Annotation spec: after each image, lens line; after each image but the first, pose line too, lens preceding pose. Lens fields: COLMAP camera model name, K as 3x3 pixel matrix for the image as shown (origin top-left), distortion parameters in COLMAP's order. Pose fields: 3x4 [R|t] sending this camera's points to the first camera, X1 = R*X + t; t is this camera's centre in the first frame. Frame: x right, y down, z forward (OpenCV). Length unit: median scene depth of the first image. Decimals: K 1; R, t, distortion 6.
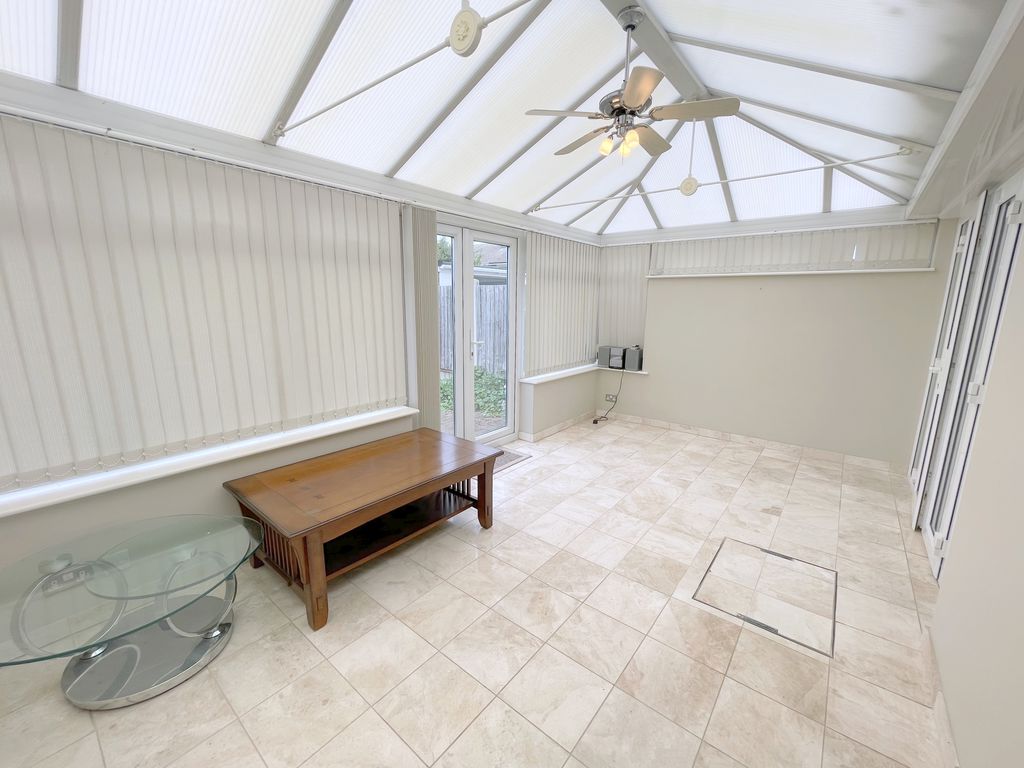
lens RADIAL K [[417.8, 0, 512.7], [0, 417.8, 377.0], [0, 0, 1]] dist [0.014634, -0.000160]
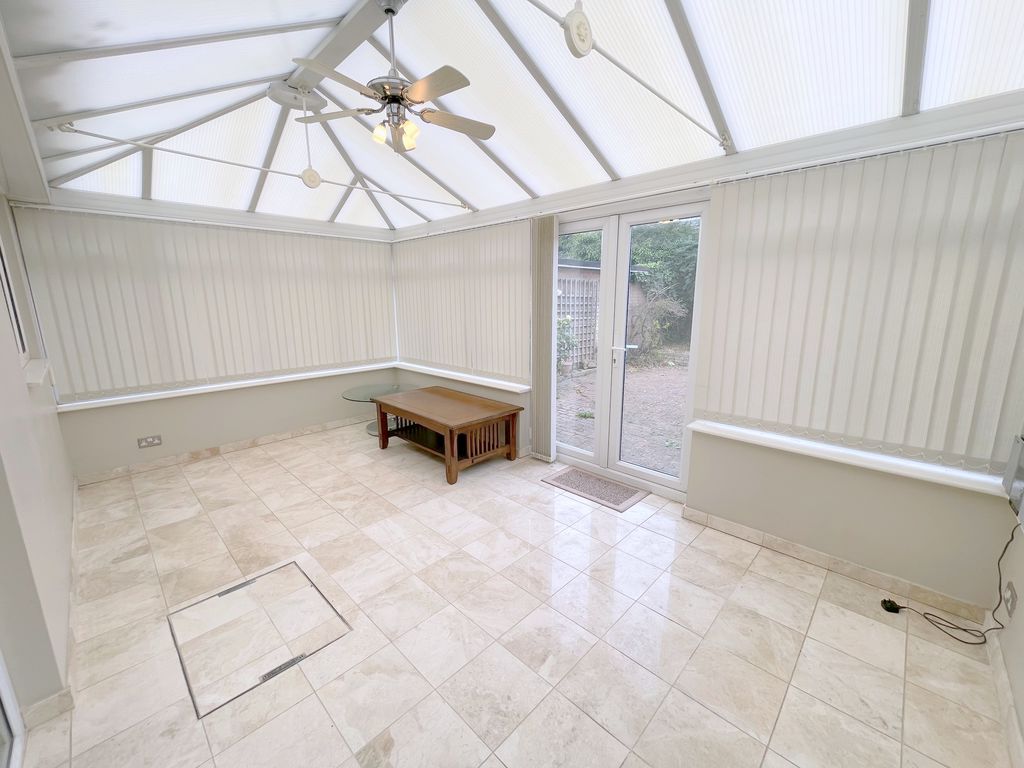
lens RADIAL K [[410.5, 0, 516.0], [0, 410.5, 381.8], [0, 0, 1]] dist [-0.007261, 0.000069]
pose [[-0.083540, 0.178801, -0.980332, 1.119295], [-0.183192, 0.964249, 0.191479, -0.205116], [0.979521, 0.195585, -0.047798, 1.266432]]
